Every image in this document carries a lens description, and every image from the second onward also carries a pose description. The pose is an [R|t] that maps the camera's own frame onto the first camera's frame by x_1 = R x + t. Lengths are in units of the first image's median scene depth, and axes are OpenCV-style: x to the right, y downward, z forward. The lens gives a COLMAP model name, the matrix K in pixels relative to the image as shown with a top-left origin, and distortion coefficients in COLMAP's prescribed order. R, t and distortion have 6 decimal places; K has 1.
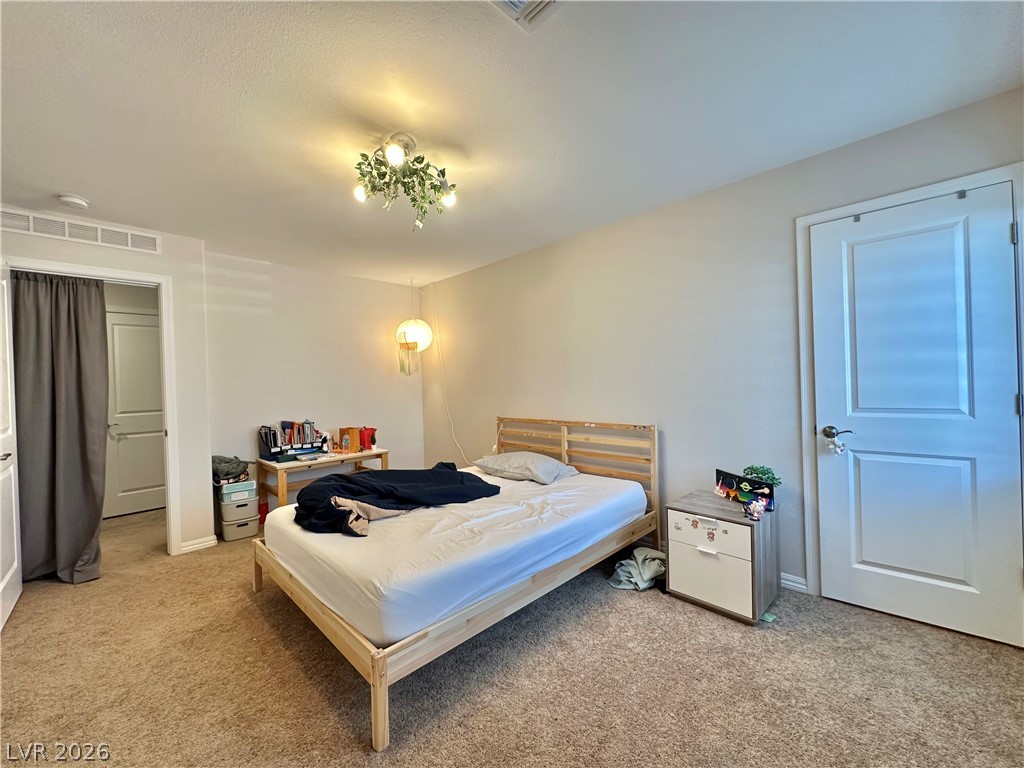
lens RADIAL K [[409.4, 0, 514.0], [0, 409.4, 384.5], [0, 0, 1]] dist [0.000554, -0.000177]
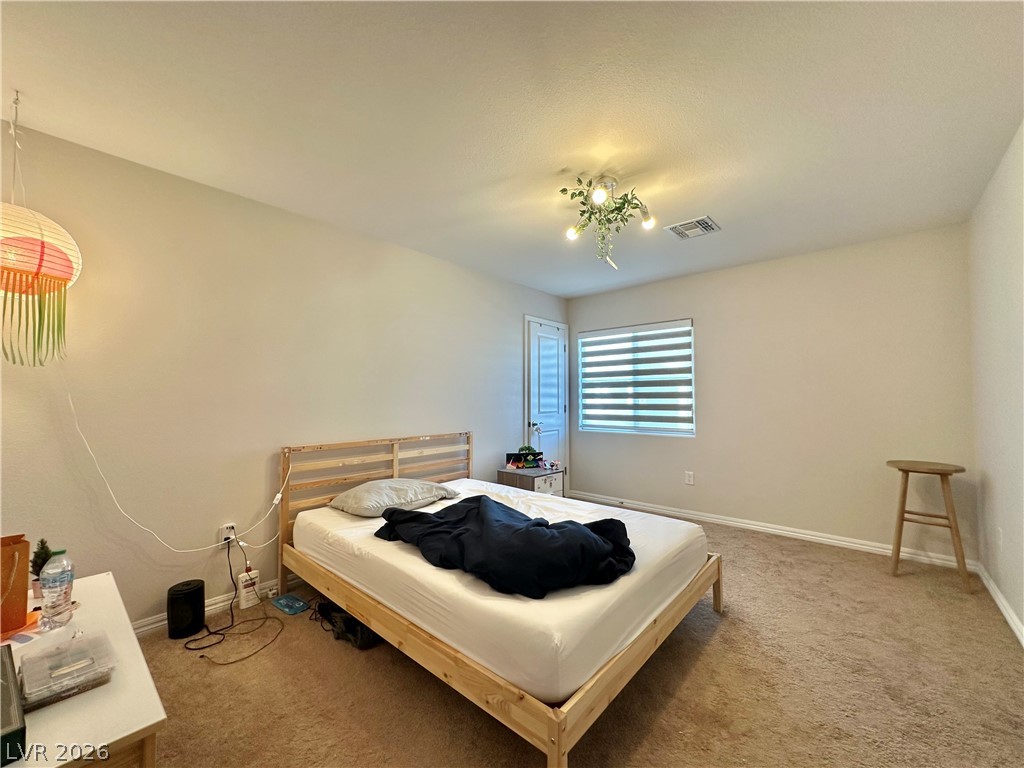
lens RADIAL K [[409.4, 0, 513.3], [0, 409.4, 388.3], [0, 0, 1]] dist [0.000554, -0.000177]
pose [[-0.061709, 0.037472, 0.997390, -1.222051], [-0.004134, 0.999277, -0.037799, 0.014293], [-0.998086, -0.006456, -0.061510, 1.182146]]
